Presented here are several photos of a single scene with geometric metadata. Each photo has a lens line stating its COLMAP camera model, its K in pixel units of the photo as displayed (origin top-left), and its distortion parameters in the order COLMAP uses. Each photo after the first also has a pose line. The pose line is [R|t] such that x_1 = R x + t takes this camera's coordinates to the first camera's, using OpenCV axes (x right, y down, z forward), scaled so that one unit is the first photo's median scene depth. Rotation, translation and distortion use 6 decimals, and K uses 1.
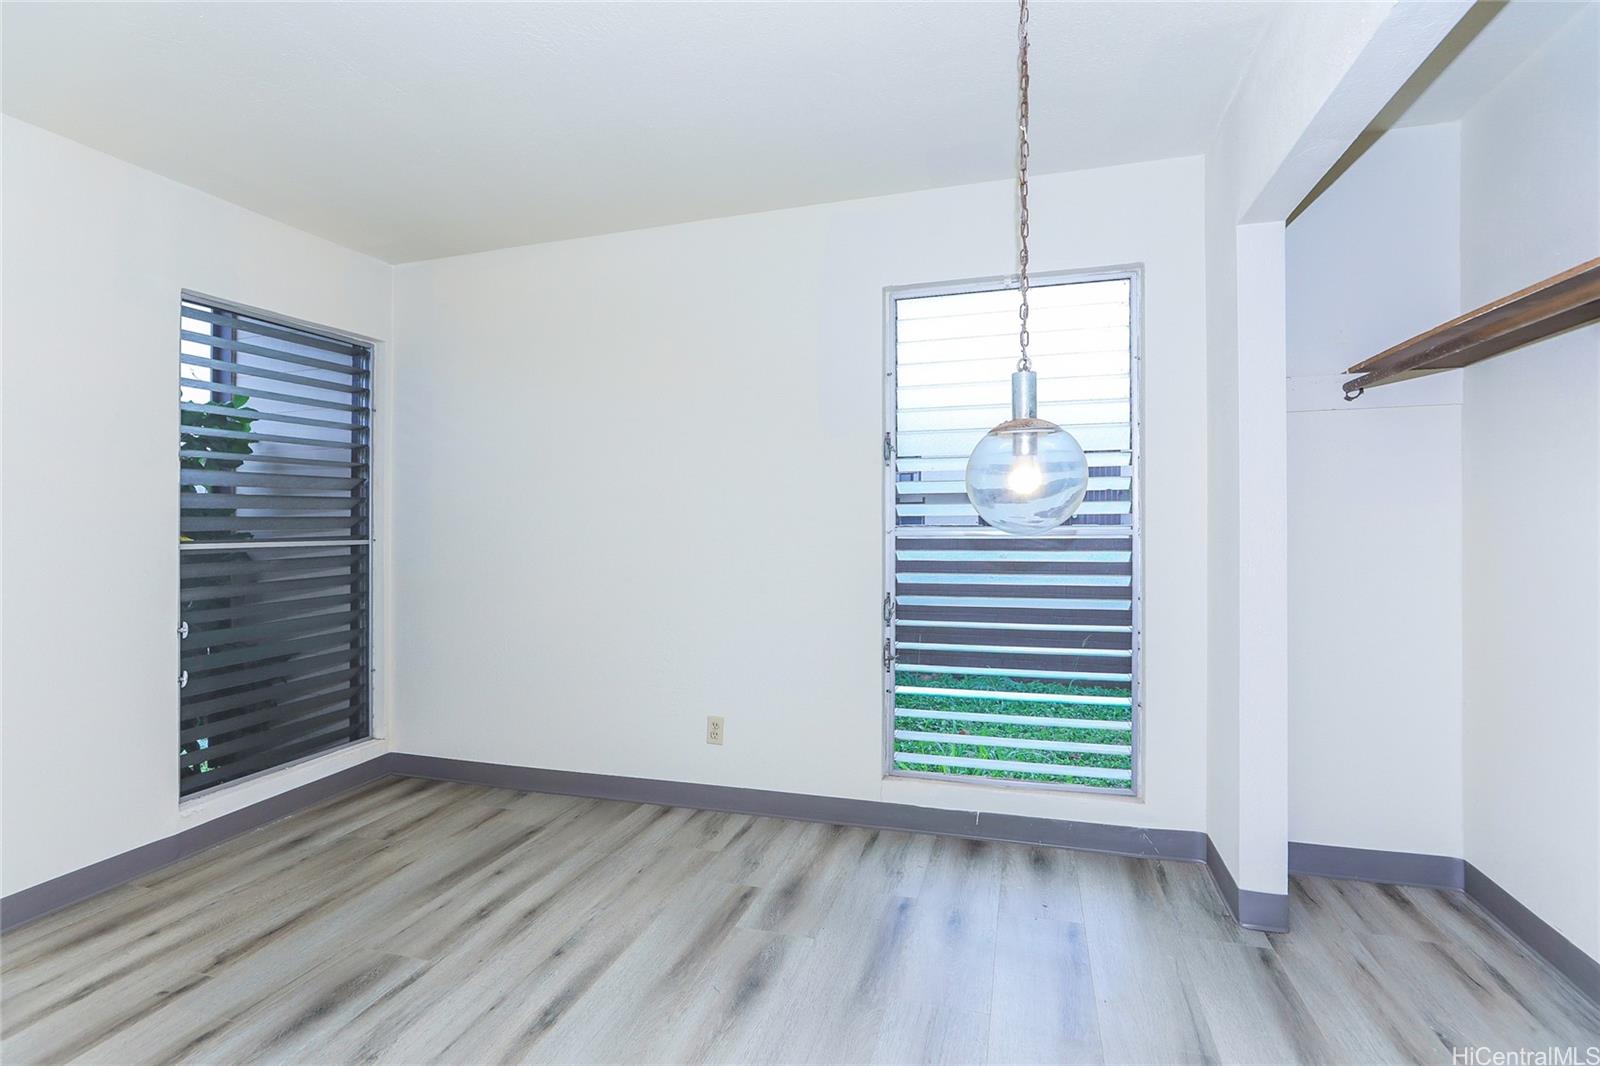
lens RADIAL K [[728.4, 0, 801.9], [0, 728.4, 529.2], [0, 0, 1]] dist [-0.019372, 0.005596]
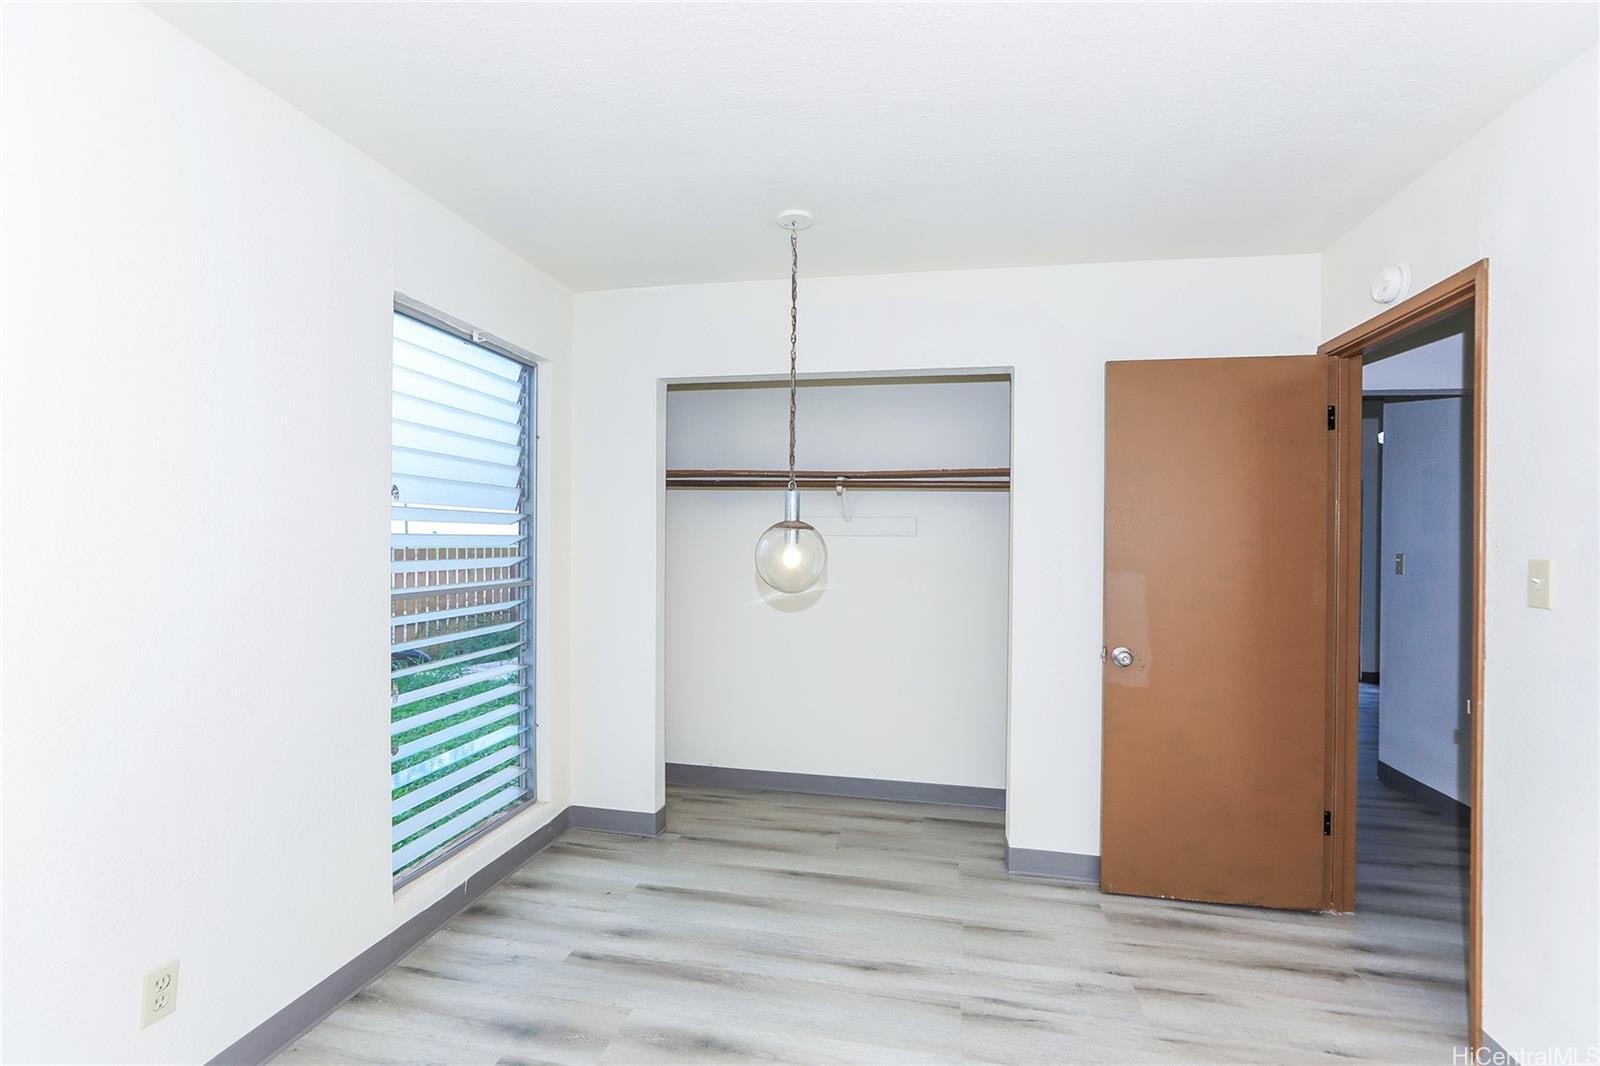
lens RADIAL K [[728.4, 0, 797.7], [0, 728.4, 537.3], [0, 0, 1]] dist [-0.019372, 0.005596]
pose [[-0.053274, 0.000401, 0.998580, -0.876234], [0.000724, 1.000000, -0.000363, -0.076016], [-0.998580, 0.000703, -0.053275, 0.726710]]
